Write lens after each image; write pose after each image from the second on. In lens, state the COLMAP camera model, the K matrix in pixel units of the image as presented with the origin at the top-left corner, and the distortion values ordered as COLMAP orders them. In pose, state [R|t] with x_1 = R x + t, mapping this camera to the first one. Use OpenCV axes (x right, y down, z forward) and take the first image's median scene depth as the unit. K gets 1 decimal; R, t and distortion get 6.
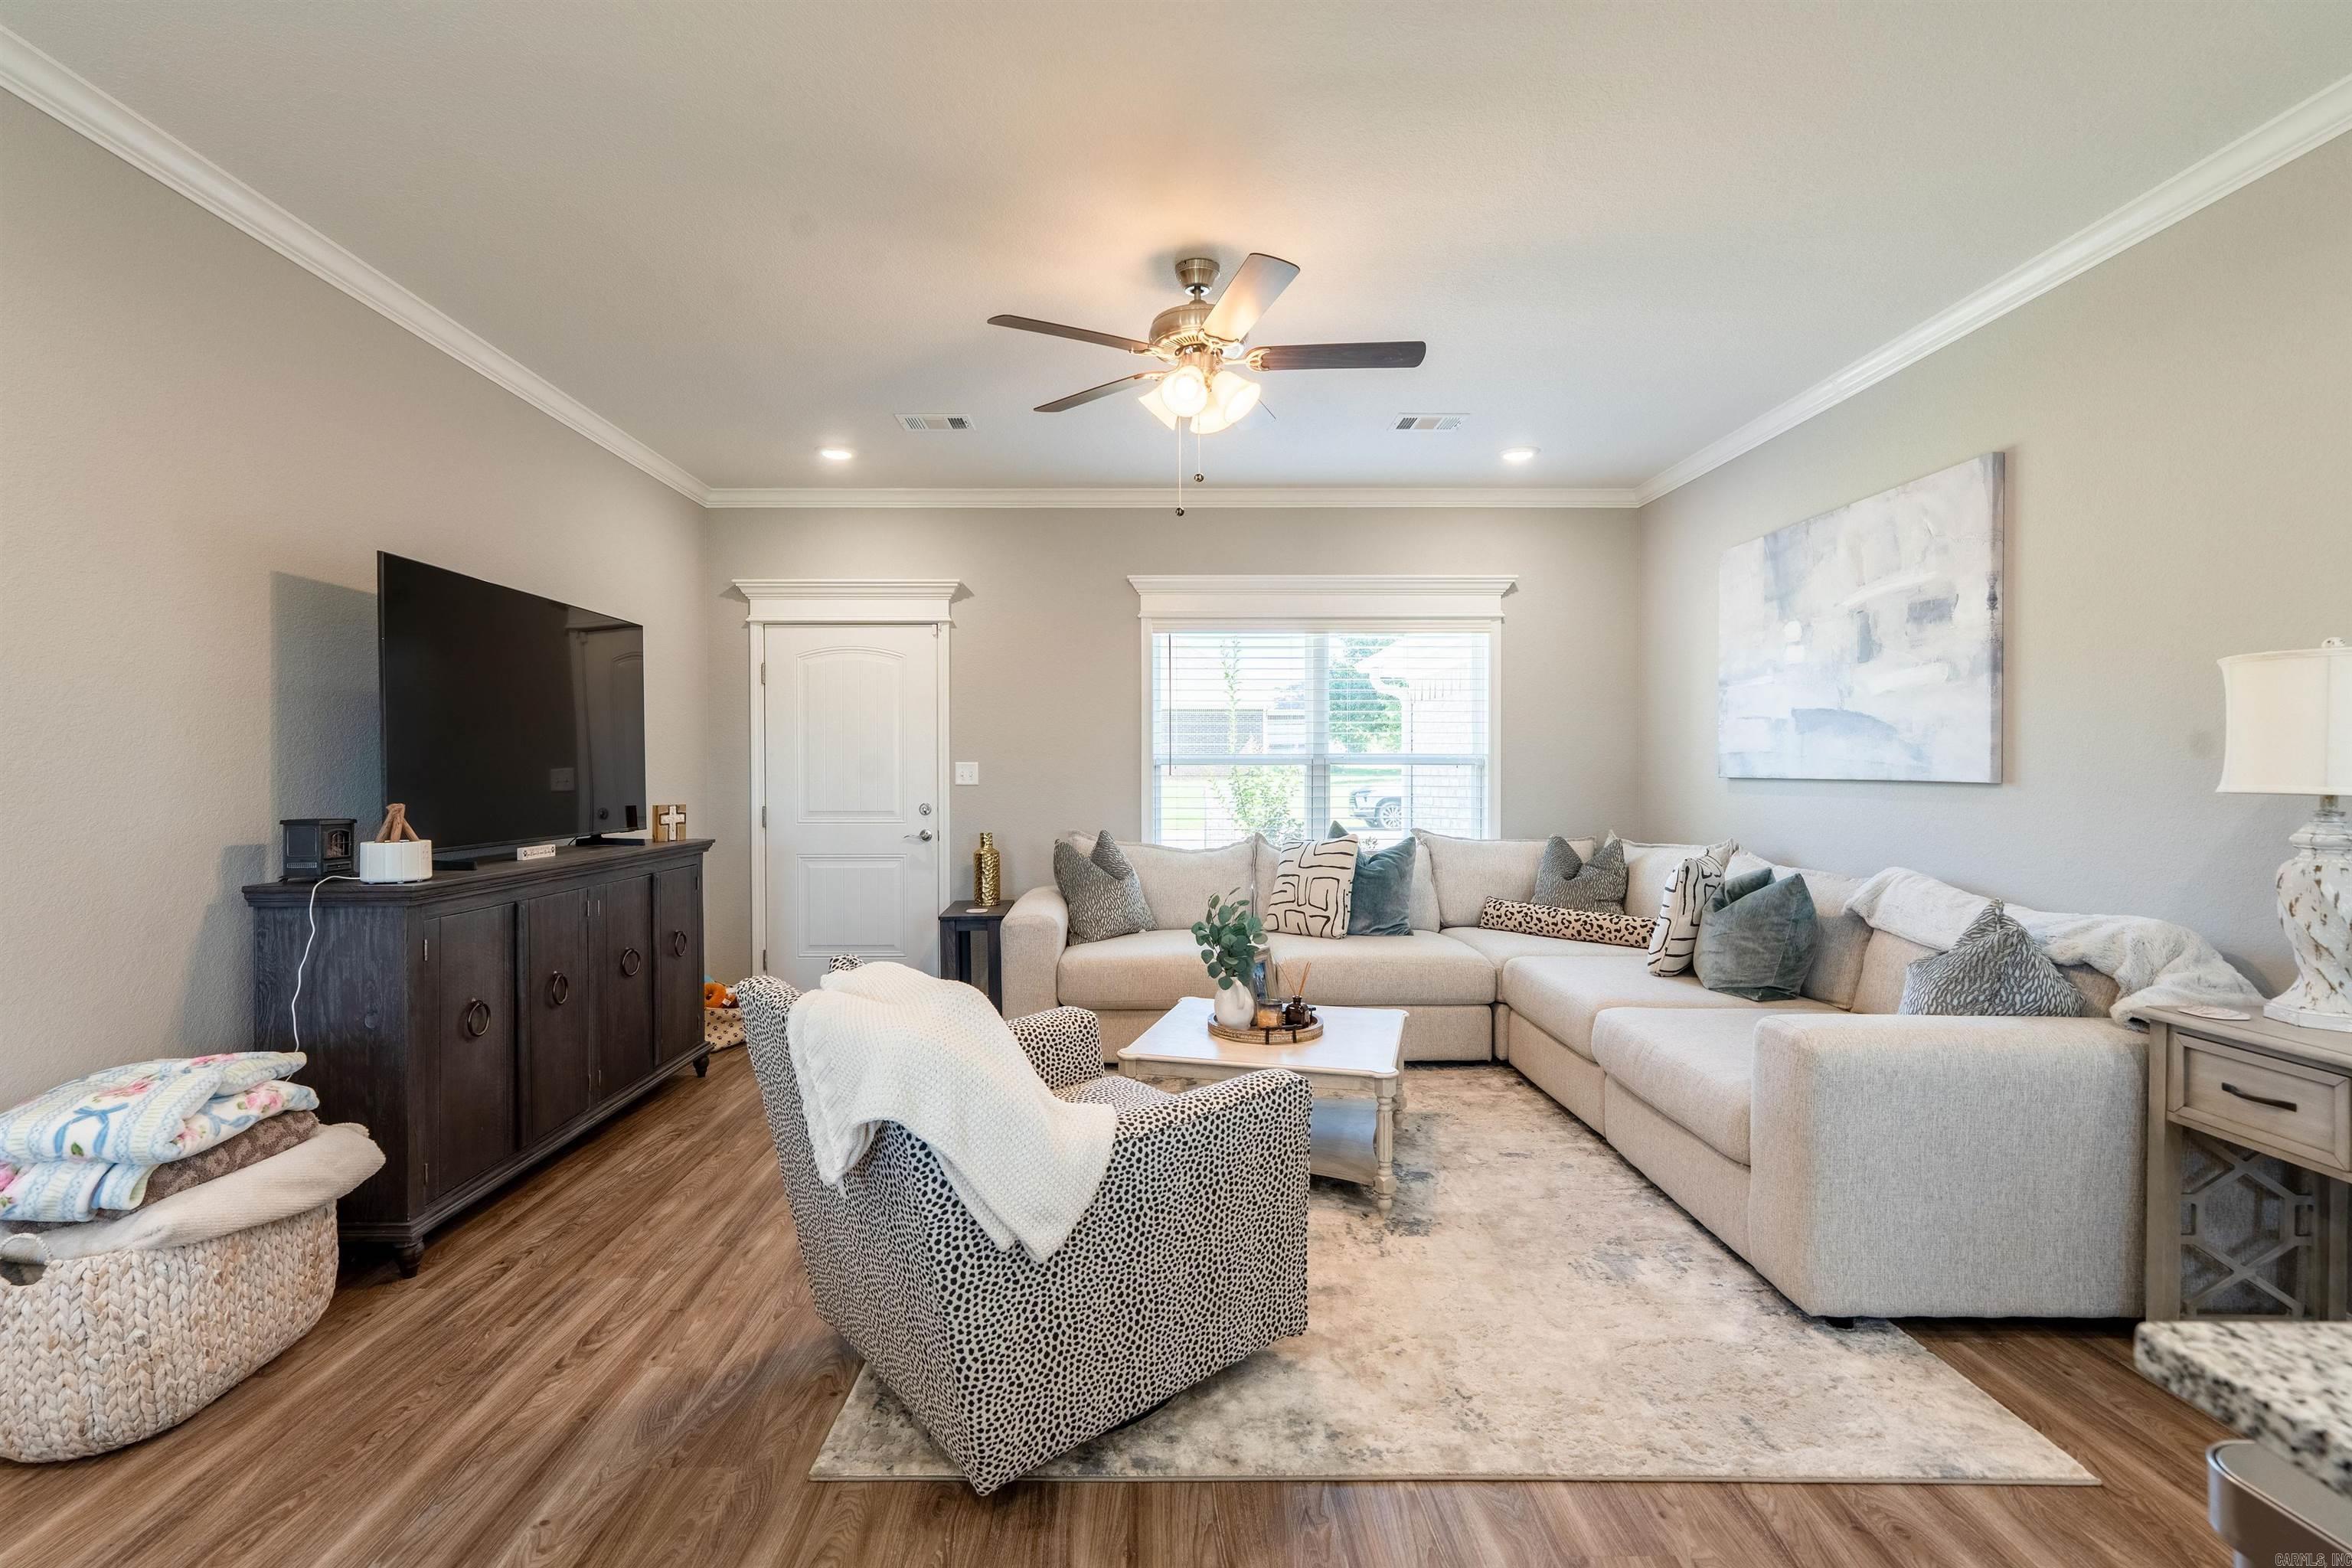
lens RADIAL K [[1053.5, 0, 1151.7], [0, 1053.5, 777.8], [0, 0, 1]] dist [-0.008773, 0.003675]
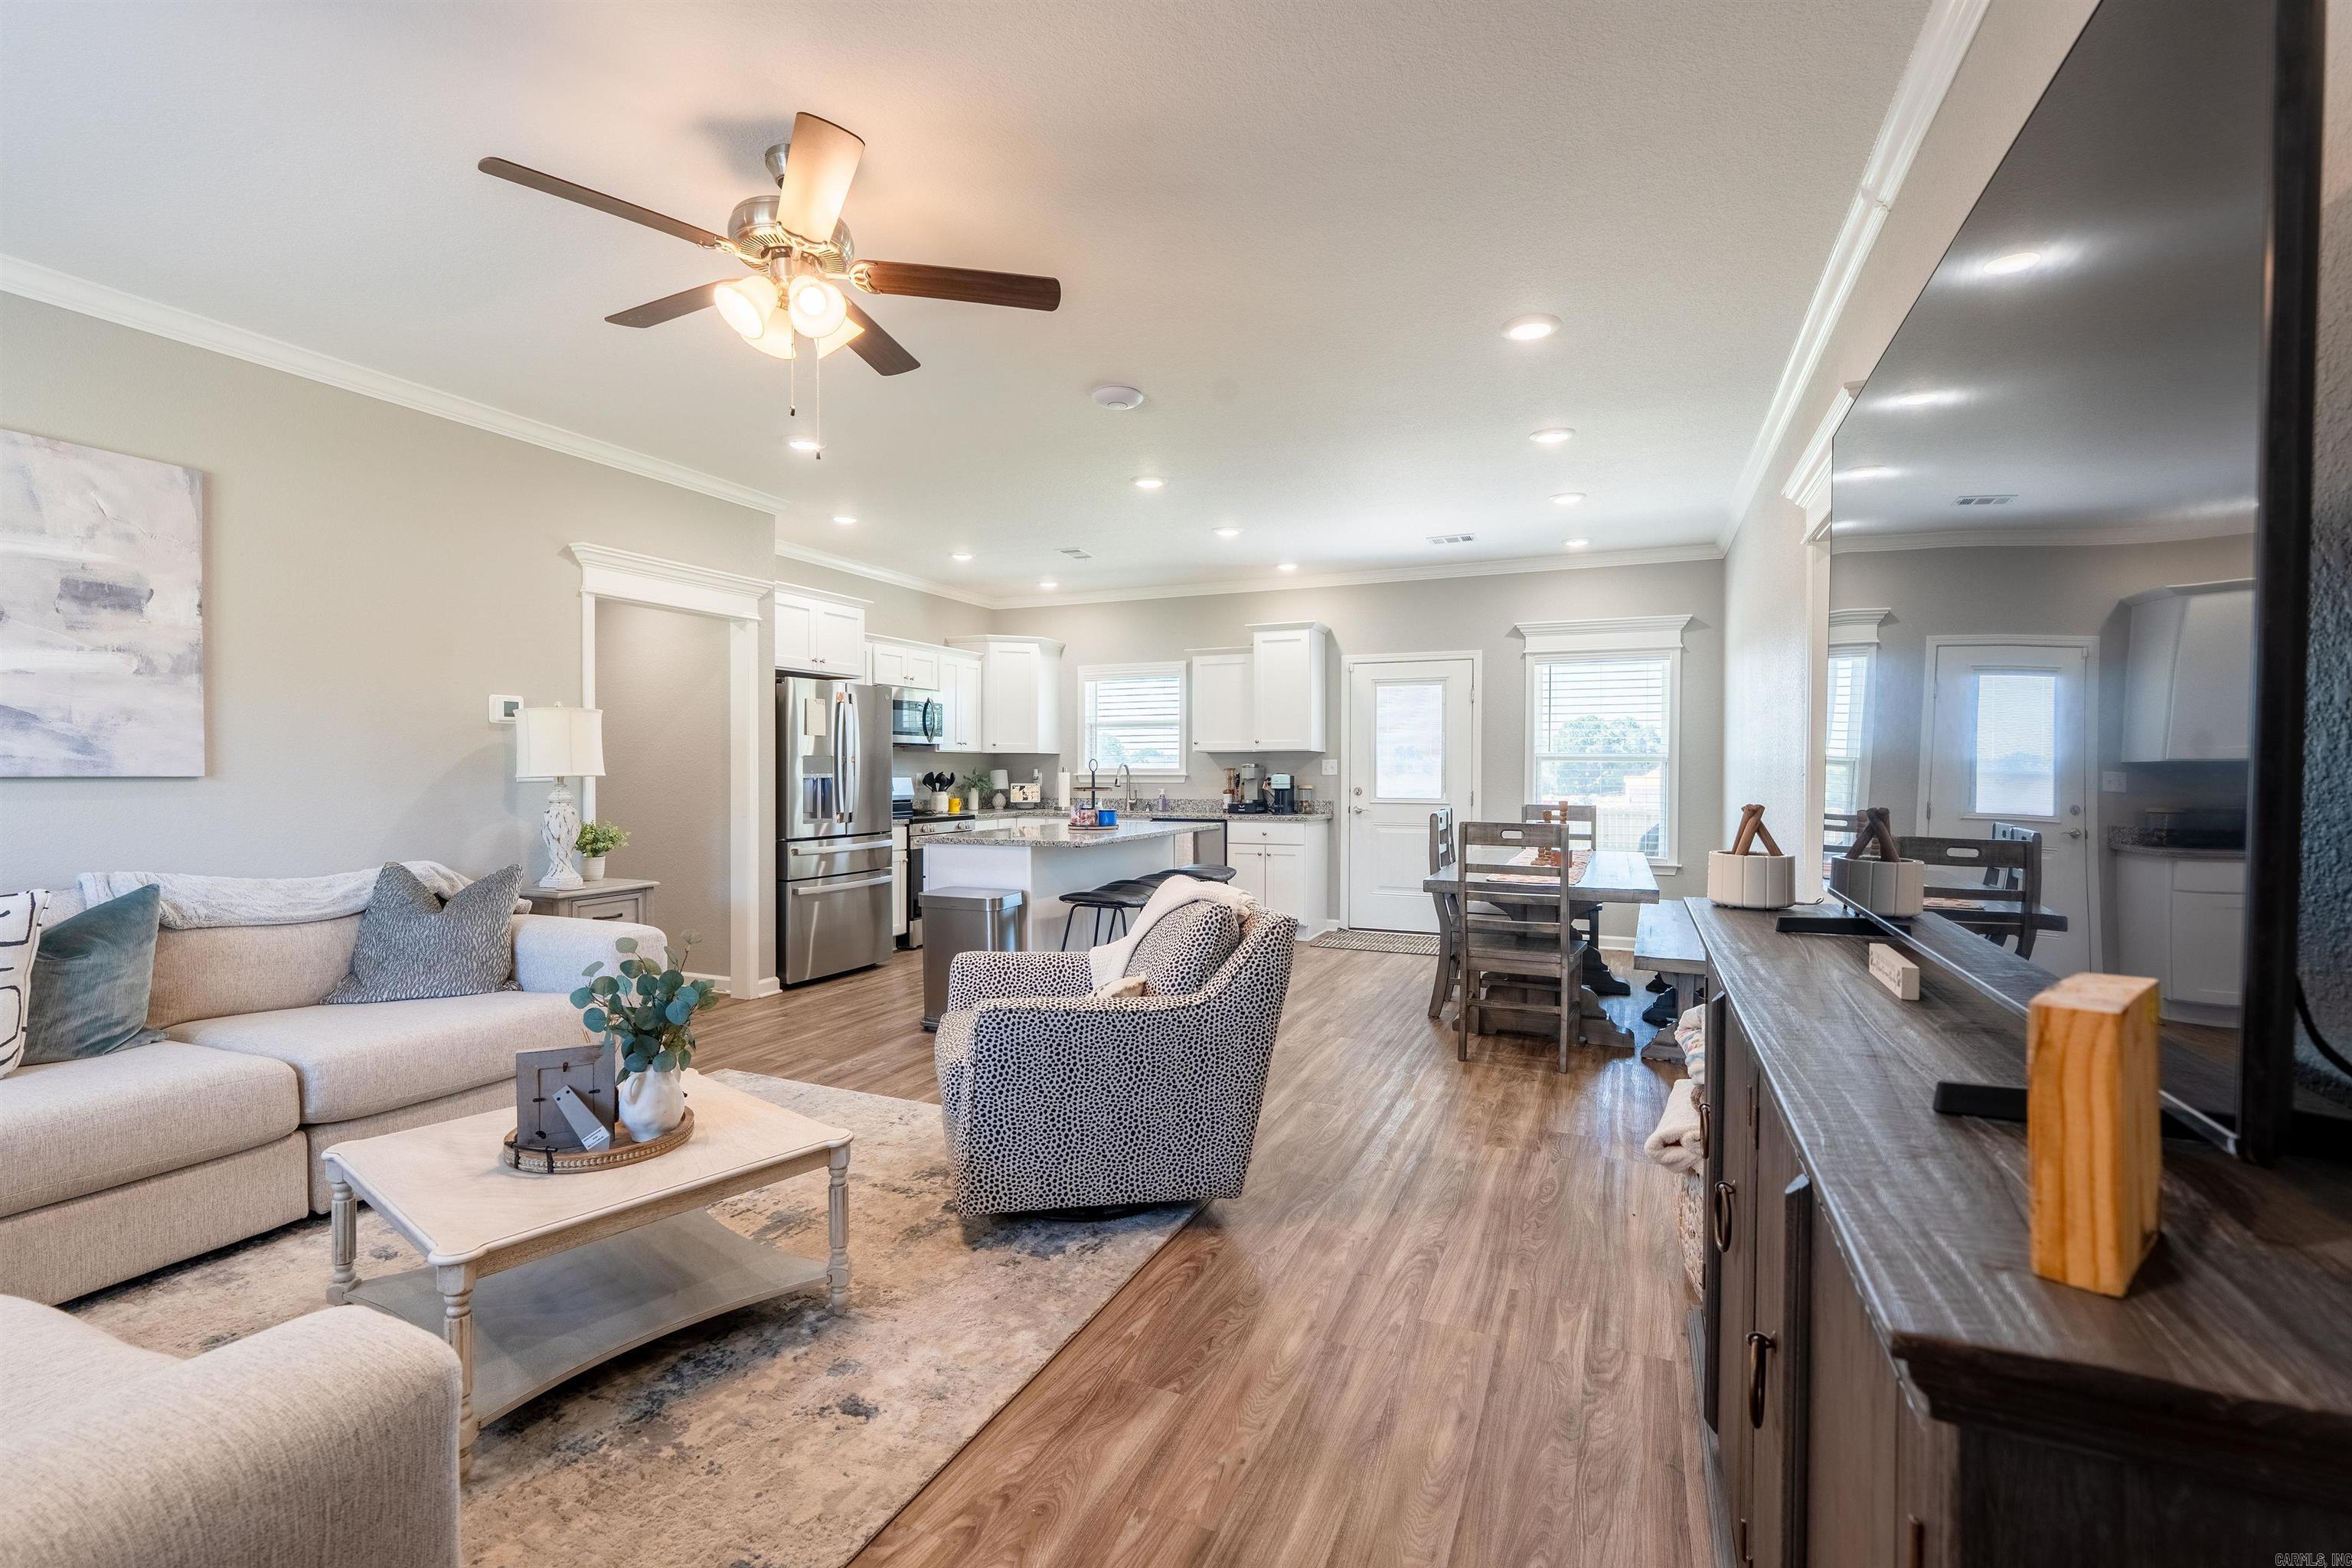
lens RADIAL K [[1053.5, 0, 1158.9], [0, 1053.5, 769.7], [0, 0, 1]] dist [-0.008773, 0.003675]
pose [[-0.911647, -0.001556, 0.410970, -0.511580], [0.003500, 0.999927, 0.011550, -0.010870], [-0.410958, 0.011967, -0.911576, 1.497997]]
